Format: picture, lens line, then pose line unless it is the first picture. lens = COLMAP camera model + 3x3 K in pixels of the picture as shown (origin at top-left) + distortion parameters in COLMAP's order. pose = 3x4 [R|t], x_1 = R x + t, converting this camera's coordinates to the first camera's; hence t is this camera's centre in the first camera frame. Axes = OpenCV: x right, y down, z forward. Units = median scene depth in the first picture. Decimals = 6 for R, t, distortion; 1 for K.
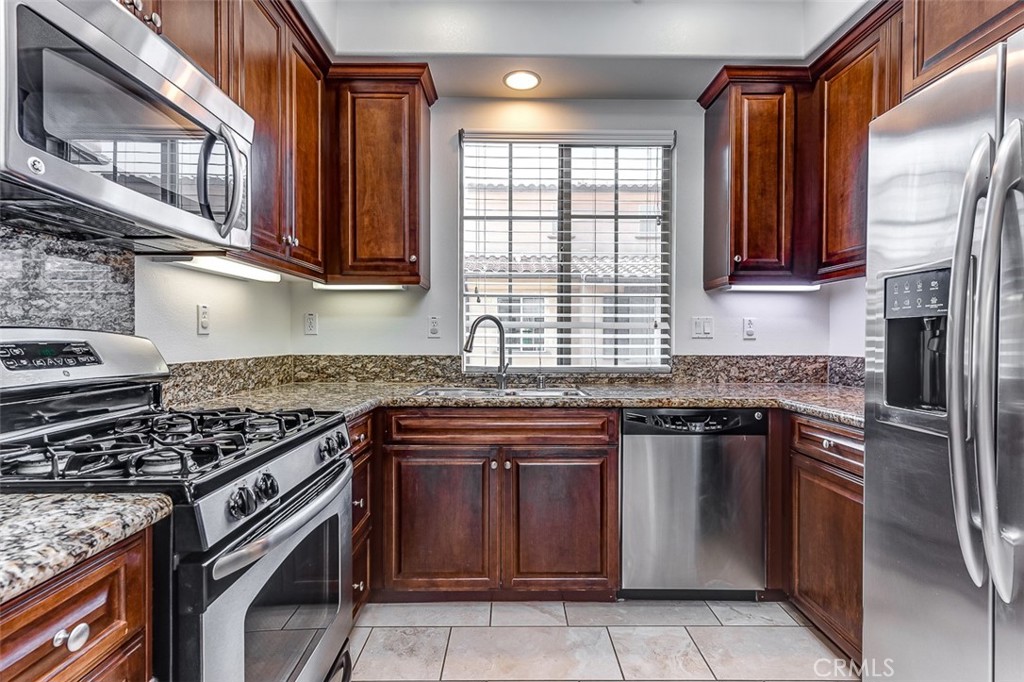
lens RADIAL K [[494.6, 0, 512.0], [0, 494.6, 341.0], [0, 0, 1]] dist [0.000404, 0.000144]
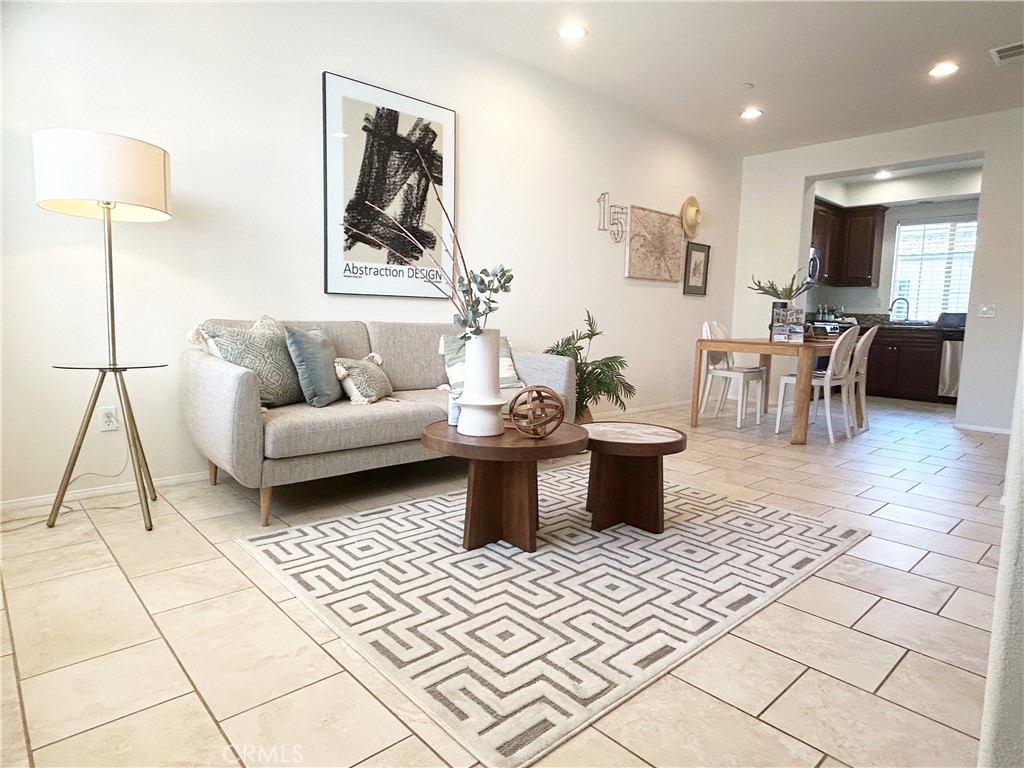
lens RADIAL K [[593.8, 0, 512.0], [0, 593.8, 384.0], [0, 0, 1]] dist [-0.018646, 0.001048]
pose [[0.670876, 0.094140, -0.735570, 1.059802], [-0.026313, 0.994307, 0.103255, 0.155585], [0.741102, -0.049916, 0.669534, -3.053865]]
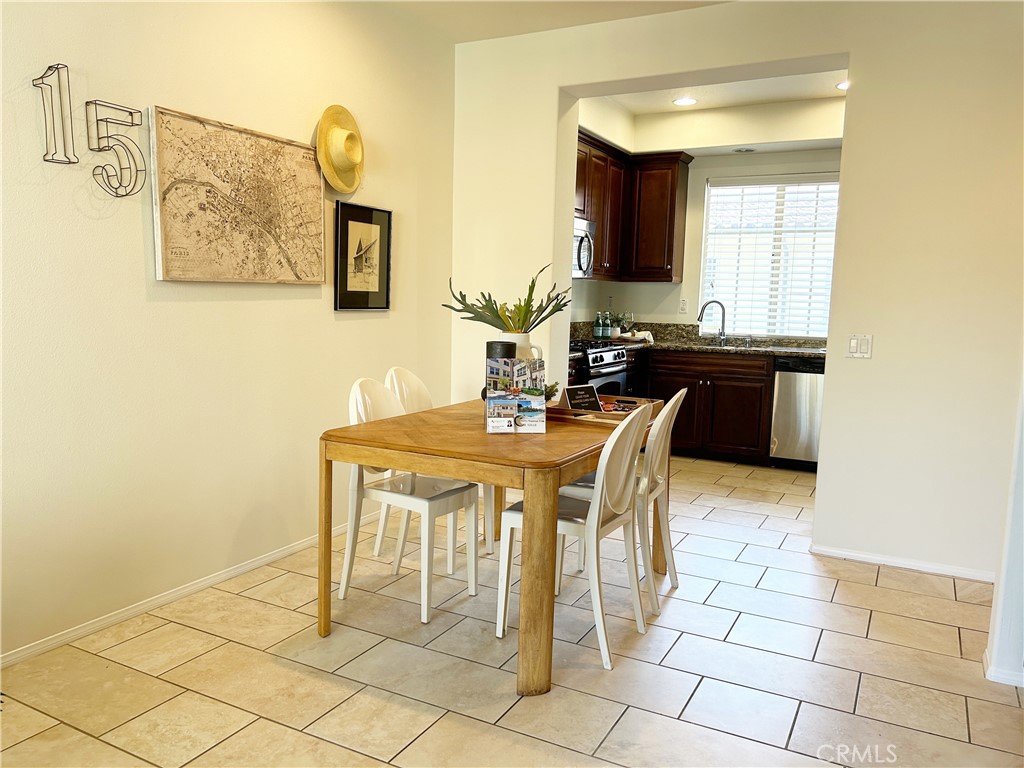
lens RADIAL K [[755.4, 0, 512.0], [0, 755.4, 384.0], [0, 0, 1]] dist [0.057263, -0.006819]
pose [[0.878508, 0.072223, -0.472236, 0.686262], [-0.024469, 0.994011, 0.106503, -0.033933], [0.477100, -0.082008, 0.875014, -1.847587]]
